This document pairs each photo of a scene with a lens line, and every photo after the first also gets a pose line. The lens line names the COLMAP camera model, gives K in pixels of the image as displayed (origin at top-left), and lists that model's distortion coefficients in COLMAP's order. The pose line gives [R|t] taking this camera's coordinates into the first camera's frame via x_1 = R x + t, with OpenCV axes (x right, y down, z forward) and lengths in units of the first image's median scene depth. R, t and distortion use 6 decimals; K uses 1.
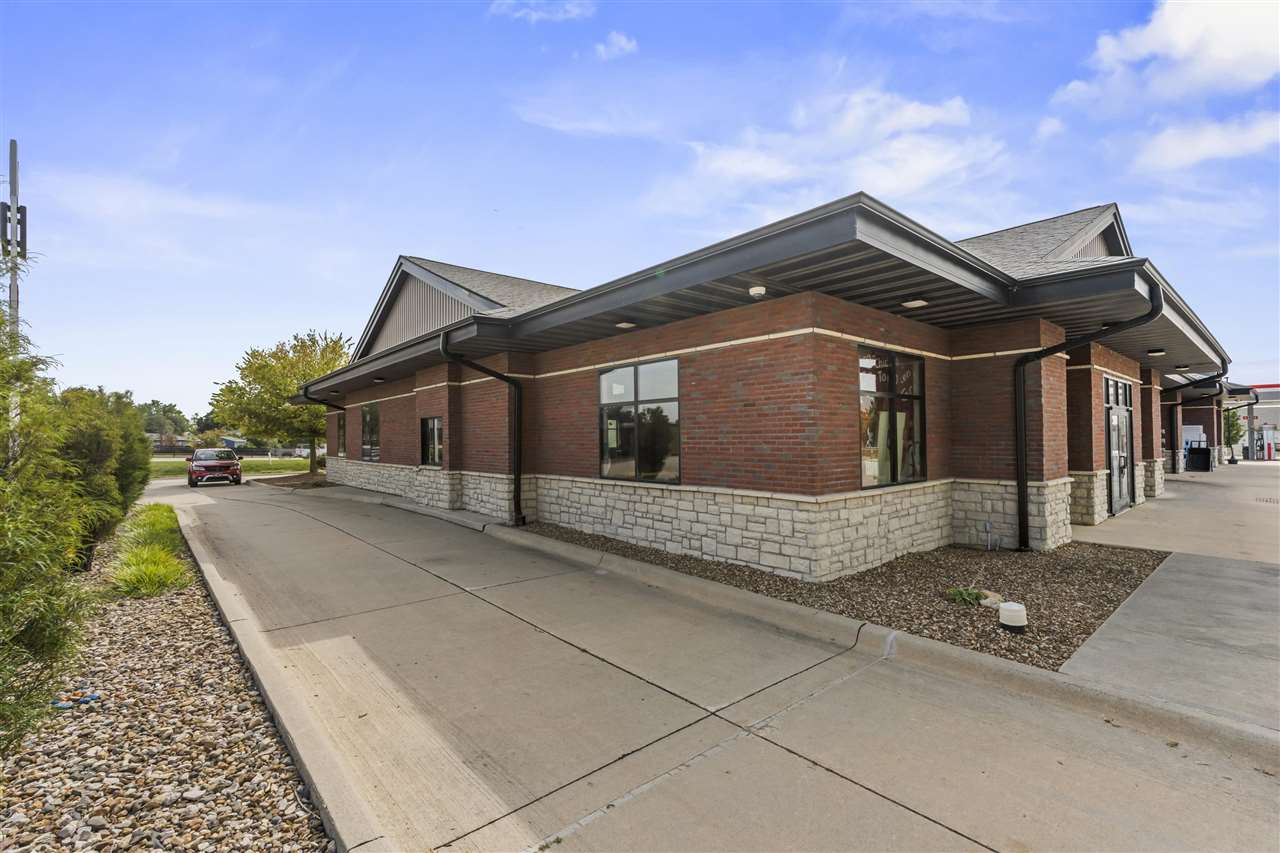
lens RADIAL K [[562.6, 0, 639.7], [0, 562.6, 434.8], [0, 0, 1]] dist [-0.000400, 0.000000]
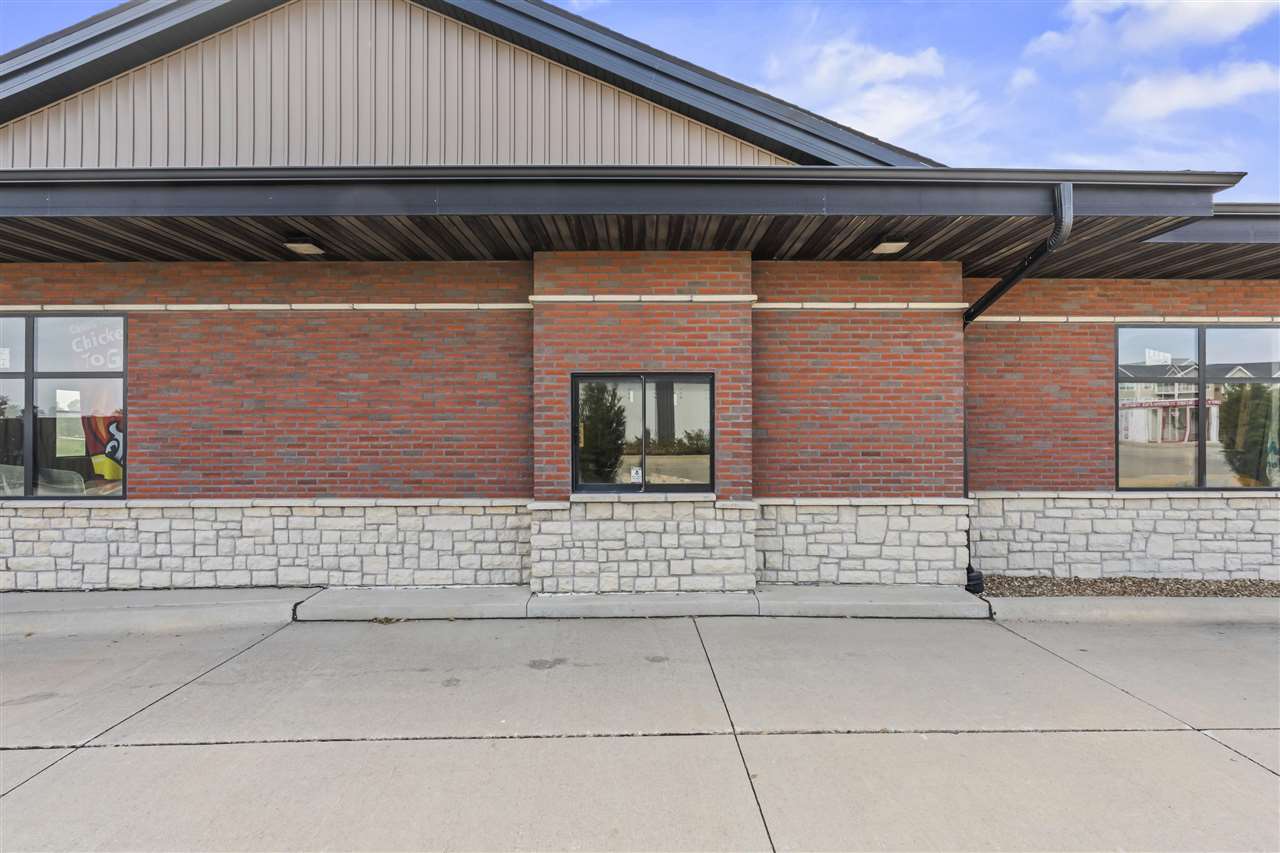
lens RADIAL K [[585.9, 0, 642.2], [0, 585.9, 433.4], [0, 0, 1]] dist [-0.016745, 0.000239]
pose [[0.649424, 0.007195, 0.760392, -0.864526], [-0.011486, 0.999934, 0.000349, 0.015318], [-0.760340, -0.008960, 0.649464, 0.900260]]
